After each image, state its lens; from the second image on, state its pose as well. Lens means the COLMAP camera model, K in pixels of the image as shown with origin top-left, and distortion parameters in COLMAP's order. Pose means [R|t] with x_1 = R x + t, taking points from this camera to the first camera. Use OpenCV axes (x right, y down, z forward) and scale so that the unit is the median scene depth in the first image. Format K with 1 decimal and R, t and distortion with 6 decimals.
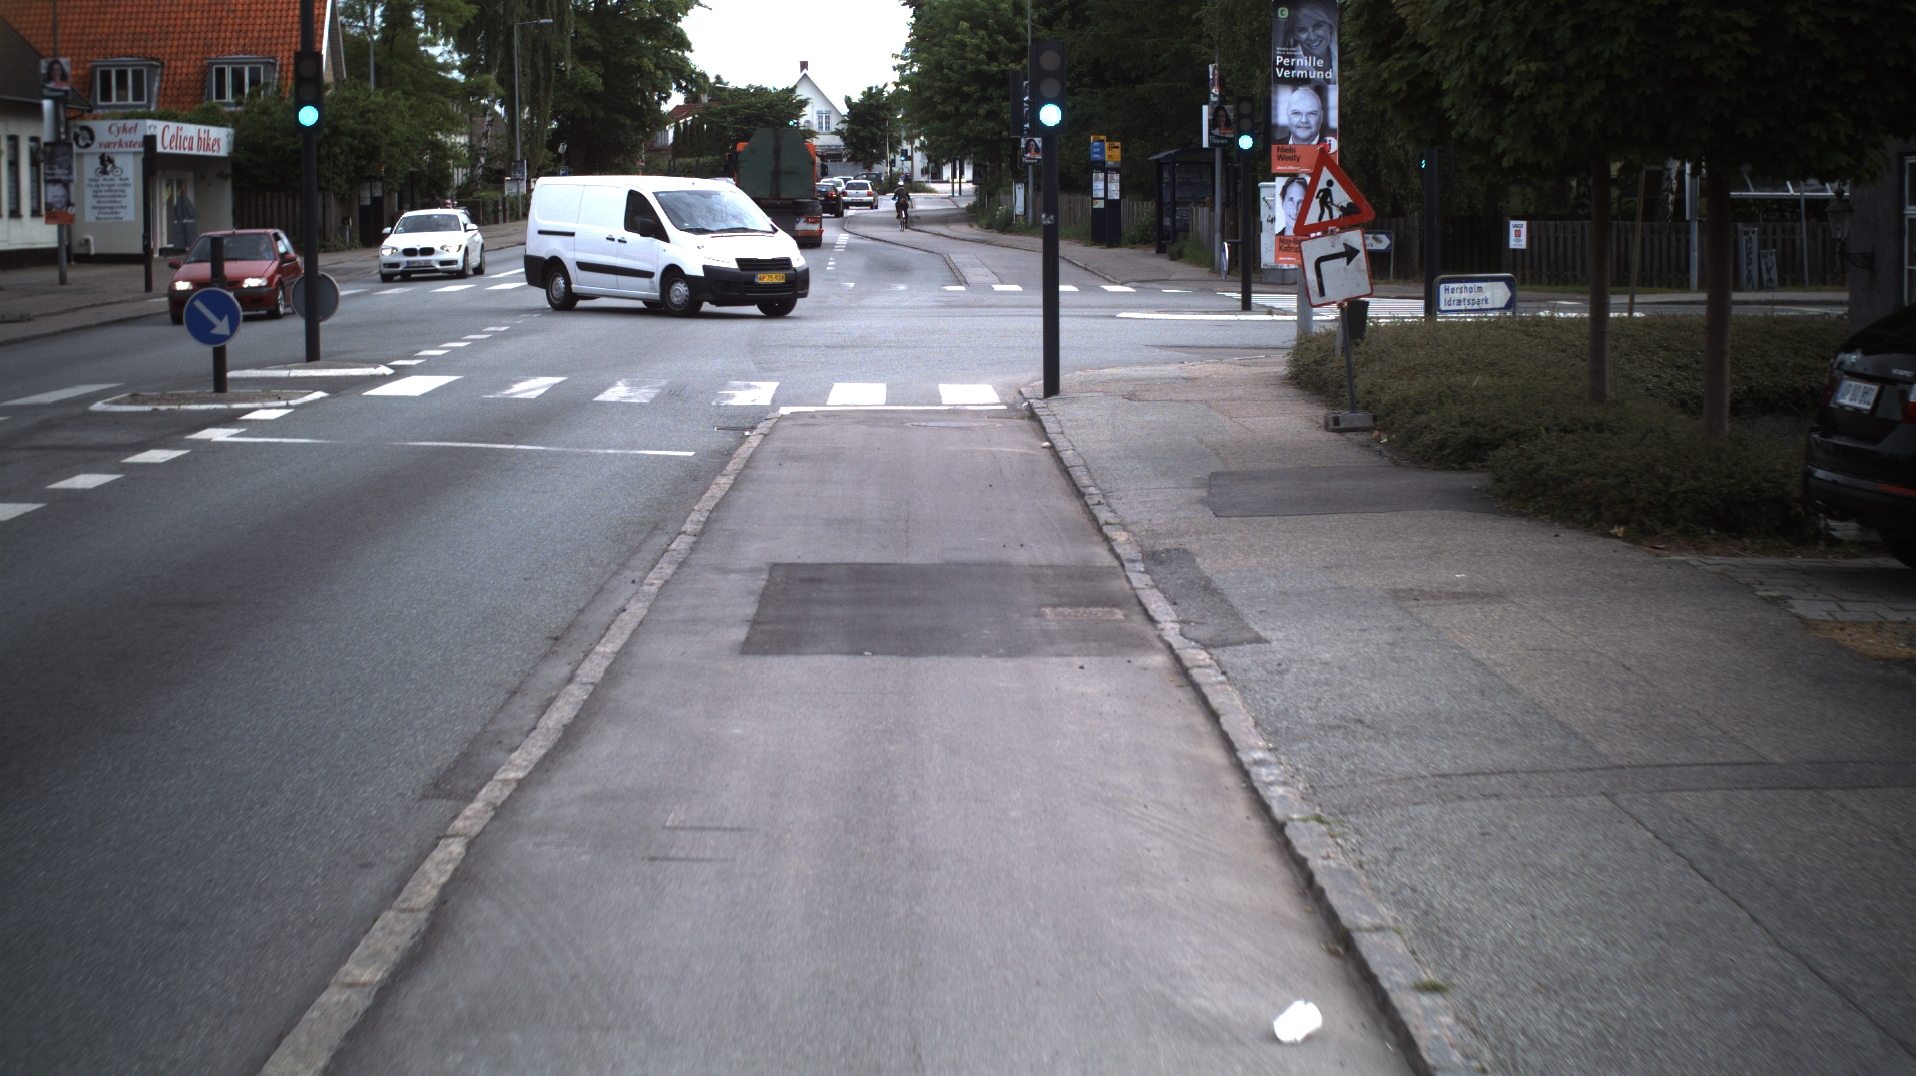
lens RADIAL K [[3338.2, 0, 958.0], [0, 3338.2, 538.0], [0, 0, 1]] dist [-0.283097, 0.366819]
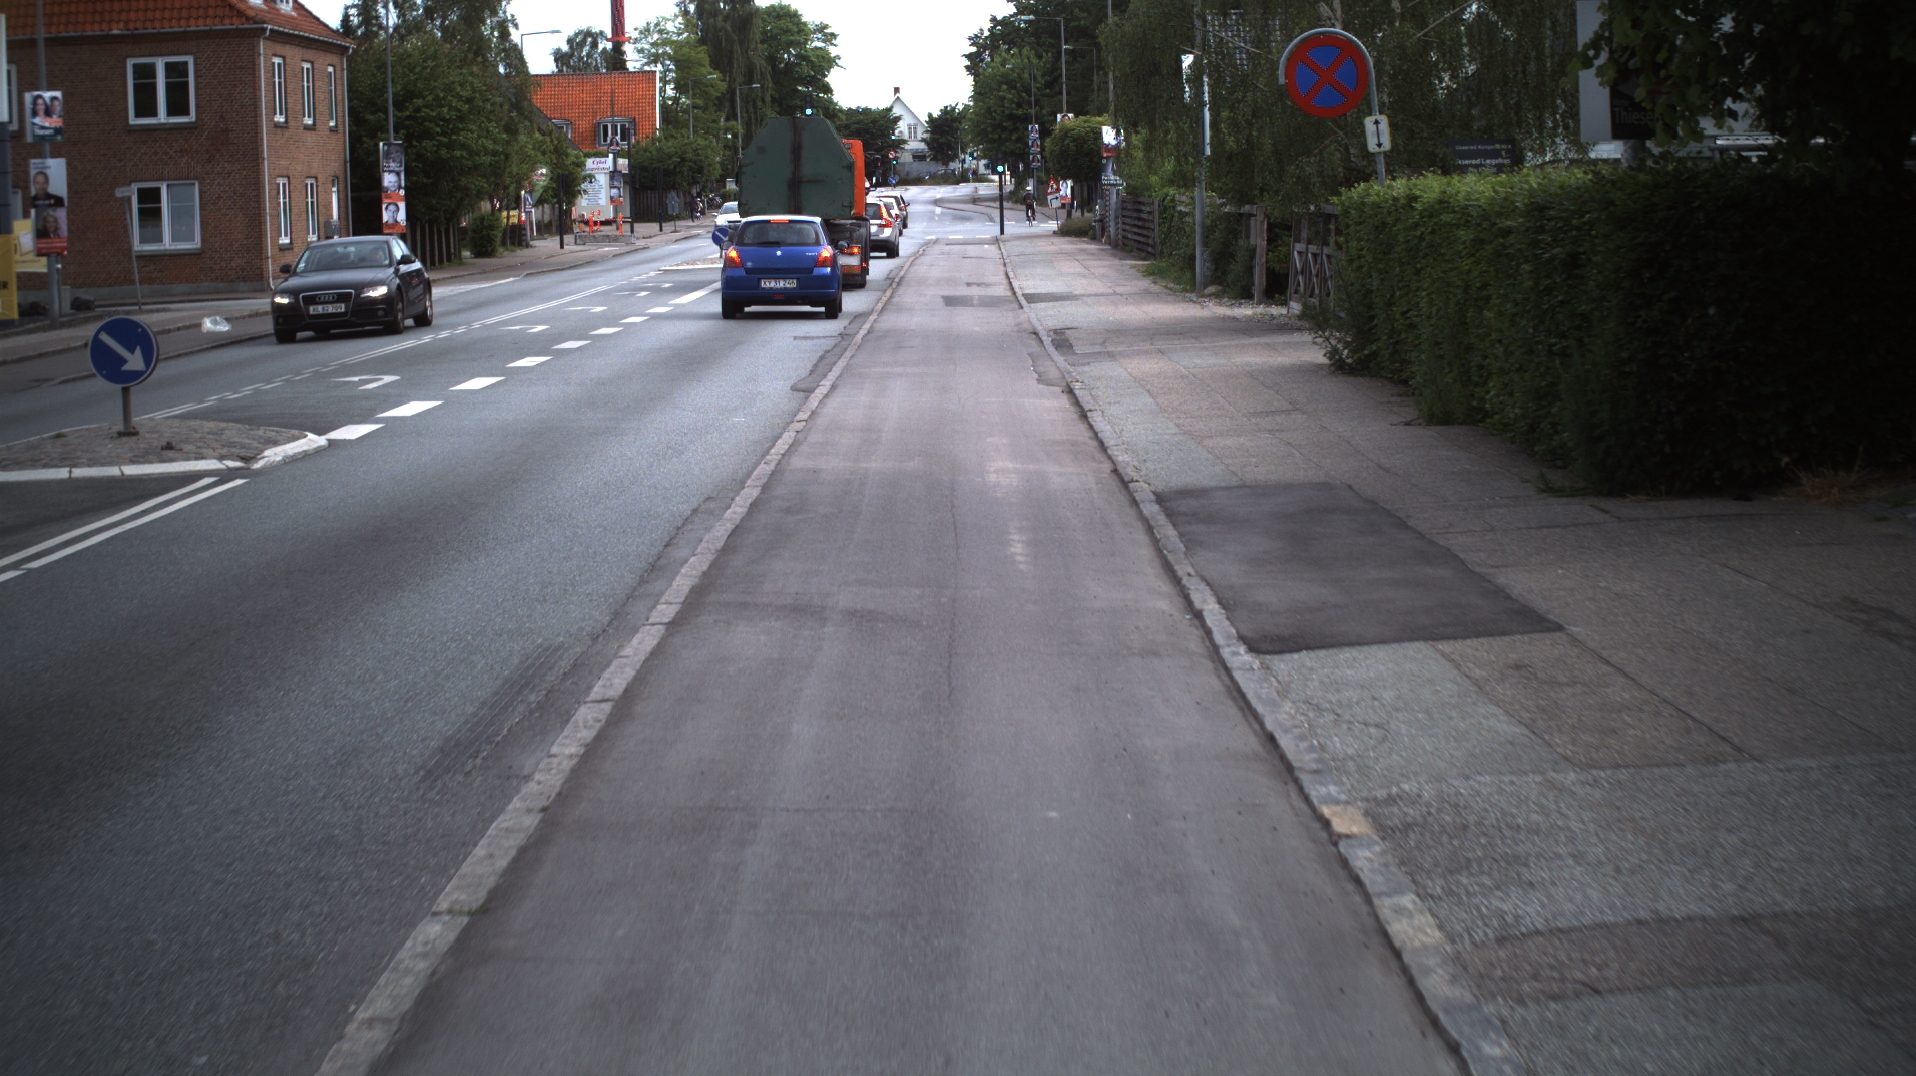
lens RADIAL K [[3338.2, 0, 958.0], [0, 3338.2, 538.0], [0, 0, 1]] dist [-0.283097, 0.366819]
pose [[0.999521, -0.020144, -0.023492, 0.019863], [0.020239, 0.999788, 0.003781, 0.103459], [0.023411, -0.004254, 0.999717, -1.026829]]
